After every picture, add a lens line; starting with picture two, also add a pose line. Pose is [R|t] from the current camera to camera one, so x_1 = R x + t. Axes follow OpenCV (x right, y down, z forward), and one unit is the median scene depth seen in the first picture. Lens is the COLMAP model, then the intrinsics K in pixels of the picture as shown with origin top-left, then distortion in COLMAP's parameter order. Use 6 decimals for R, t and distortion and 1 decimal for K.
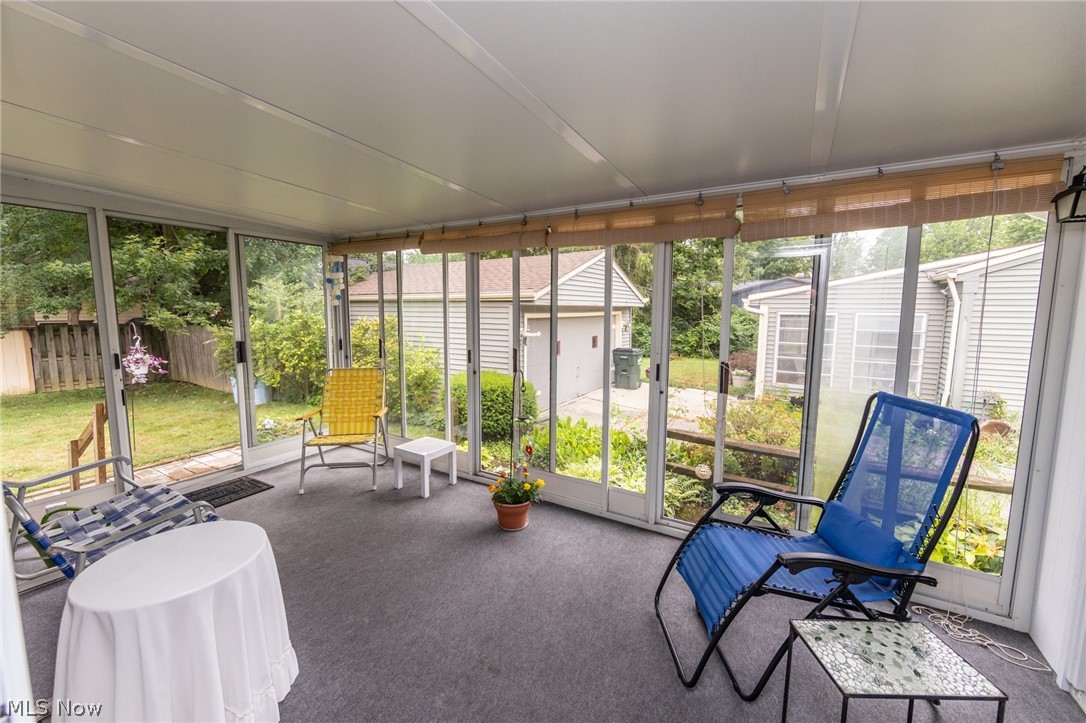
lens RADIAL K [[425.5, 0, 543.5], [0, 425.5, 354.0], [0, 0, 1]] dist [-0.003058, 0.000132]
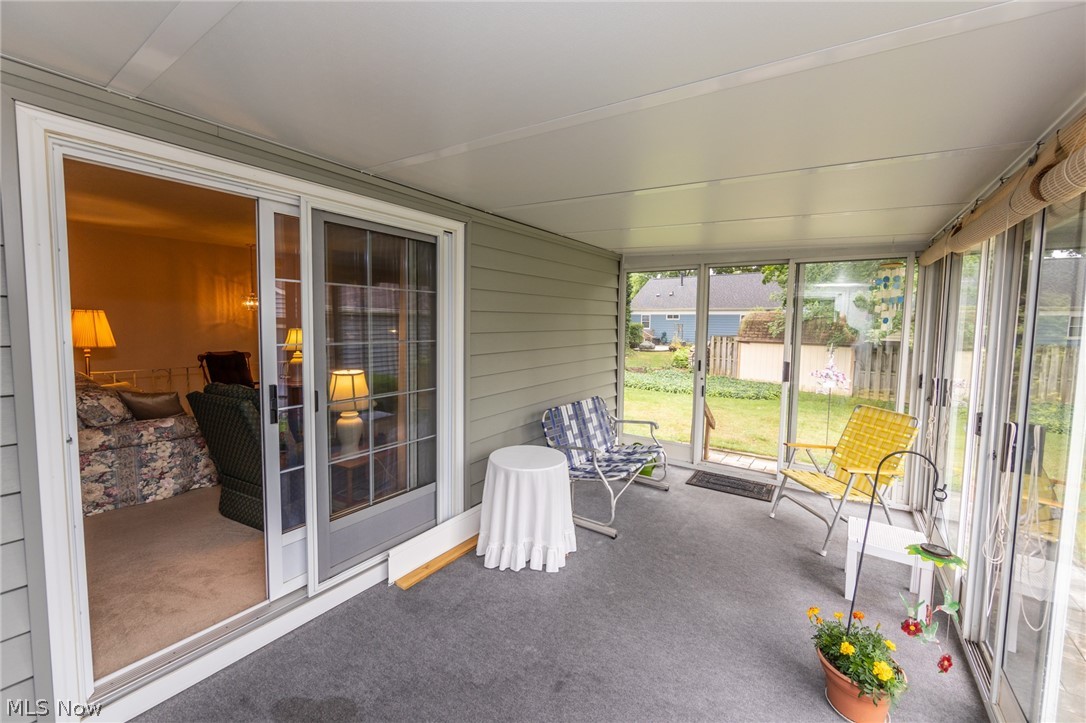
lens RADIAL K [[425.5, 0, 543.5], [0, 425.5, 354.0], [0, 0, 1]] dist [-0.003058, 0.000132]
pose [[-0.076311, 0.067372, -0.994805, 0.429704], [-0.123599, 0.989380, 0.076485, -0.060031], [0.989394, 0.128794, -0.067173, 0.471645]]
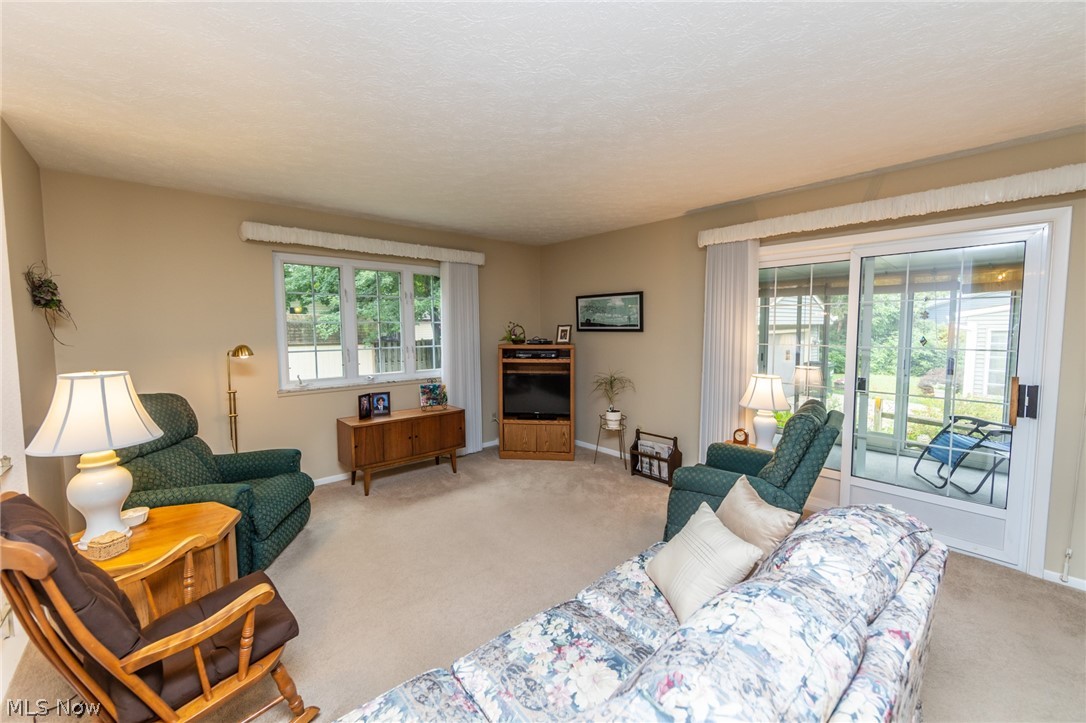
lens RADIAL K [[425.5, 0, 543.5], [0, 425.5, 354.0], [0, 0, 1]] dist [-0.003058, 0.000132]
pose [[0.953168, 0.008586, -0.302321, -0.486130], [-0.021037, 0.999058, -0.037955, 0.076520], [0.301710, 0.042537, 0.952450, -0.892757]]
